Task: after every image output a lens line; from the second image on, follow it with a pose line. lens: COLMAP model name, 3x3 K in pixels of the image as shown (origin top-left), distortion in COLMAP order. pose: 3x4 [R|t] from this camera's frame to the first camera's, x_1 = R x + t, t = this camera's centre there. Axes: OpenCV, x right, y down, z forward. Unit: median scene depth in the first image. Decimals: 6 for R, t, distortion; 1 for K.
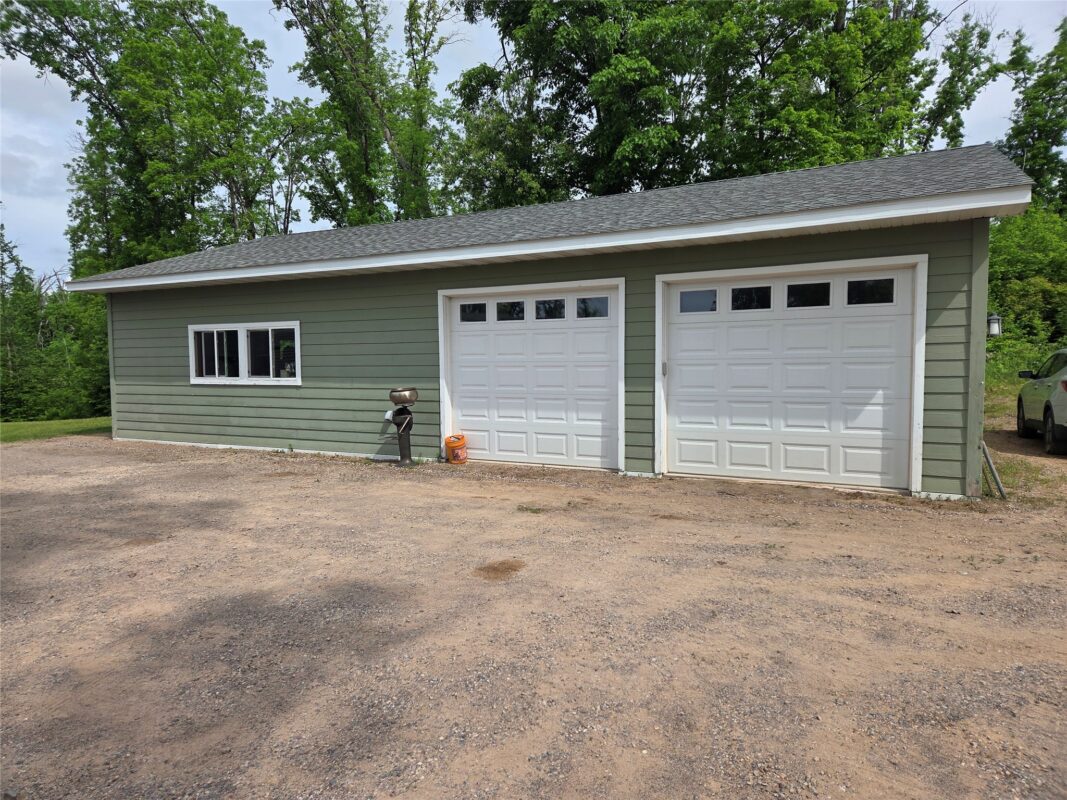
lens RADIAL K [[699.7, 0, 537.6], [0, 699.7, 405.1], [0, 0, 1]] dist [0.072712, -0.058593]
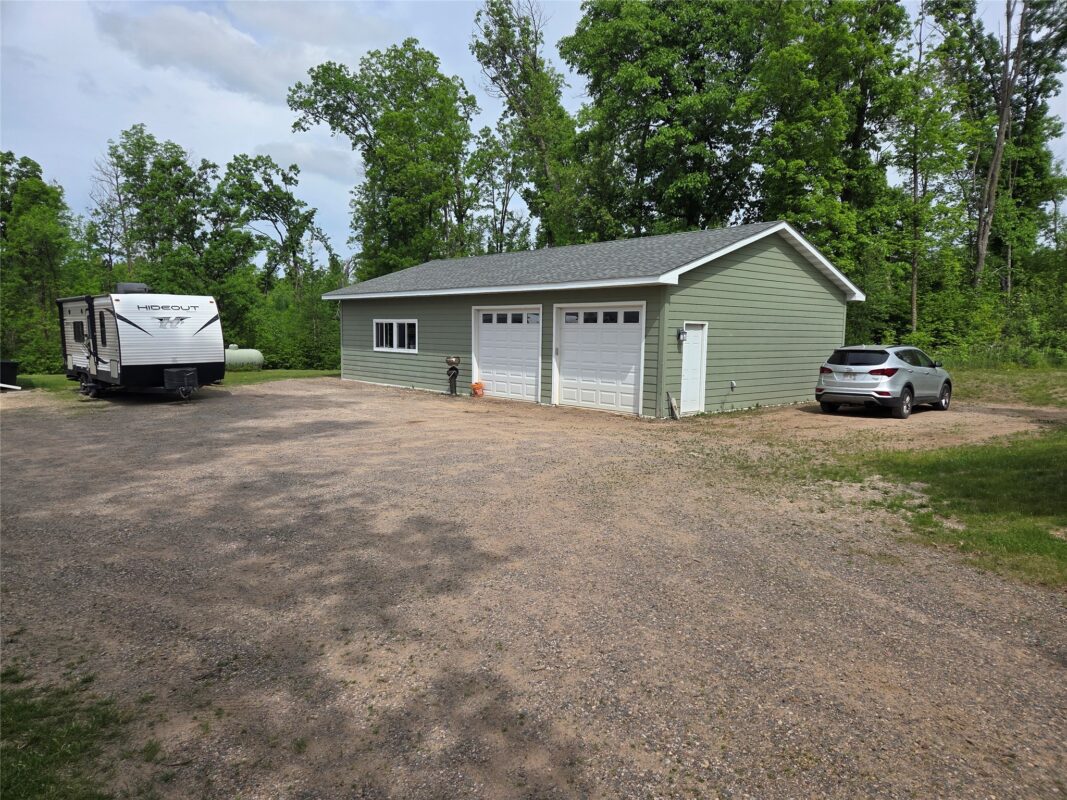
lens RADIAL K [[699.7, 0, 537.6], [0, 699.7, 405.1], [0, 0, 1]] dist [0.072712, -0.058593]
pose [[0.939729, 0.059104, -0.336774, 0.611410], [-0.045826, 0.997831, 0.047249, 0.006712], [0.338837, -0.028968, 0.940399, -0.668166]]
